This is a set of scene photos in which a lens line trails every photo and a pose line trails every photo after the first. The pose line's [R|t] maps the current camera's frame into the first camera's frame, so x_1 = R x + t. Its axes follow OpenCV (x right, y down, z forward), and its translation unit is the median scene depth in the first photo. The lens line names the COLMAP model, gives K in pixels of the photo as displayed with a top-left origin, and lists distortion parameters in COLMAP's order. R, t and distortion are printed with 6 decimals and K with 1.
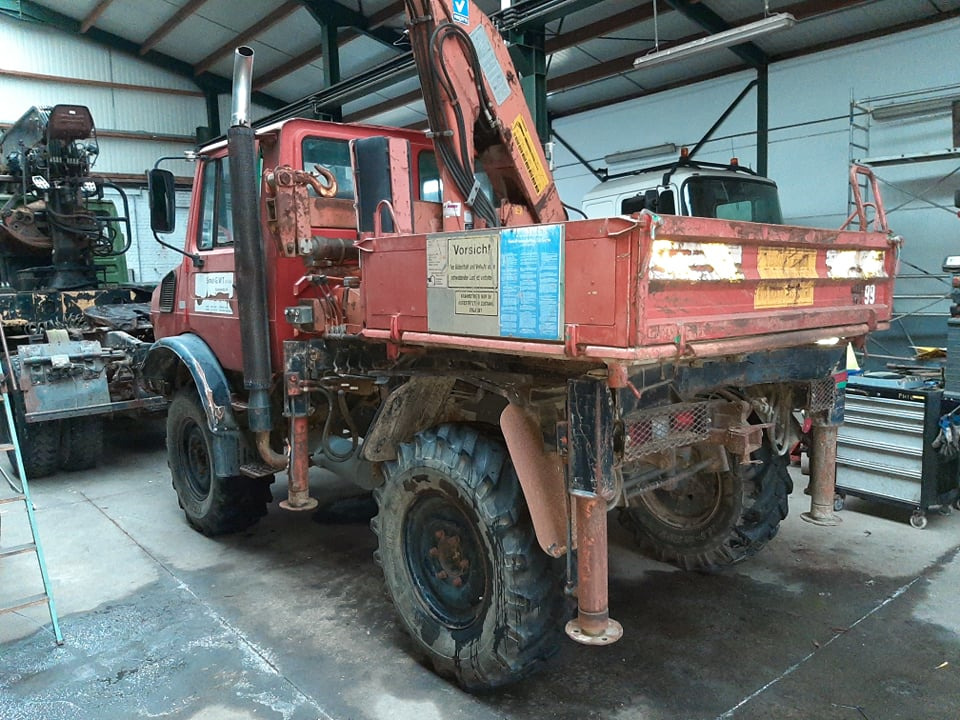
lens RADIAL K [[705.3, 0, 481.0], [0, 705.3, 356.9], [0, 0, 1]] dist [0.022208, -0.001167]
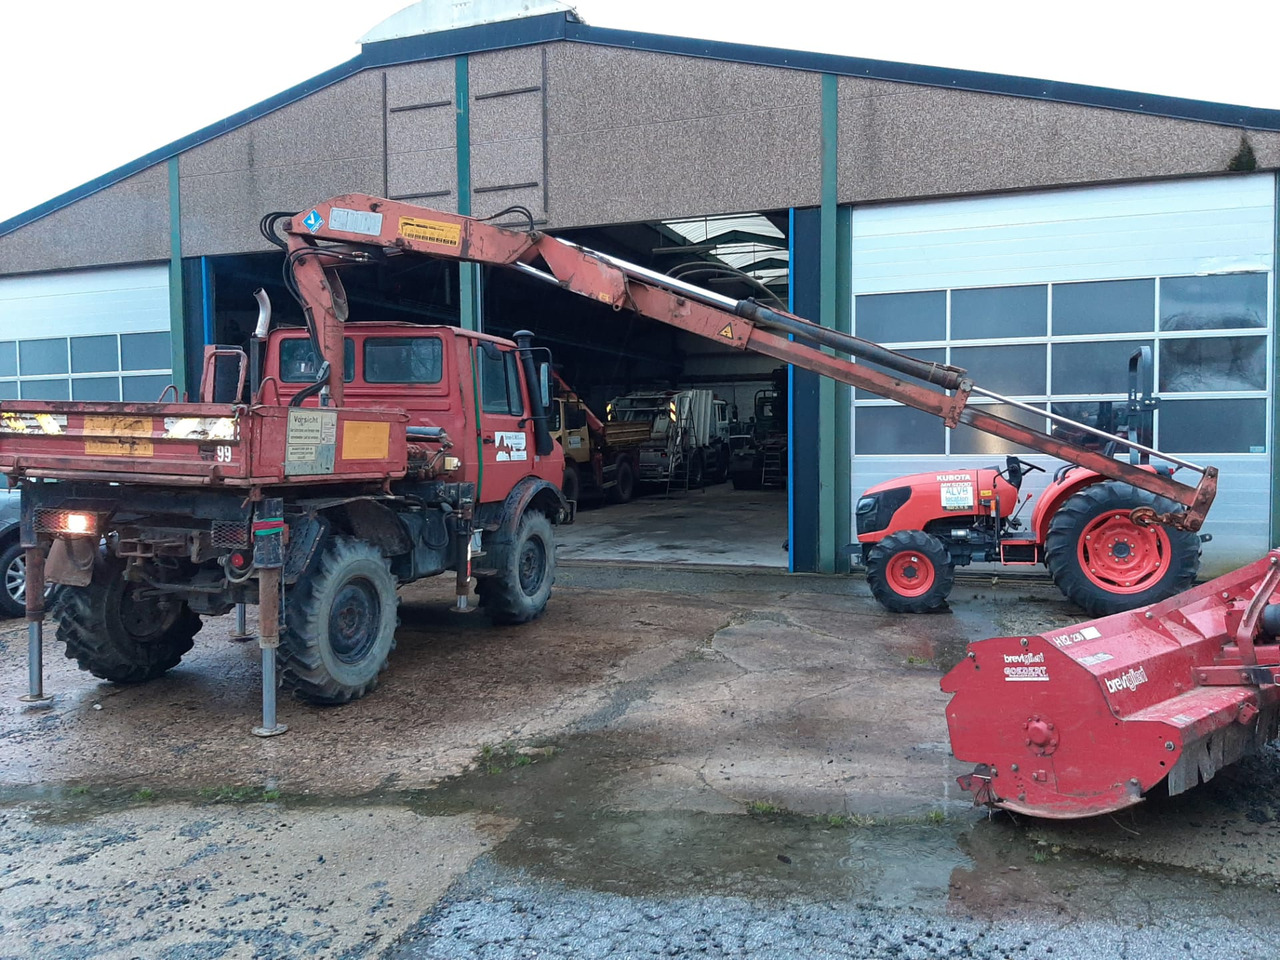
lens RADIAL K [[940.4, 0, 641.4], [0, 940.4, 475.9], [0, 0, 1]] dist [0.022208, -0.001167]
pose [[0.509220, 0.053824, -0.858952, 2.724067], [-0.125623, 0.992002, -0.012313, -0.142685], [0.851419, 0.114174, 0.511909, 0.931515]]
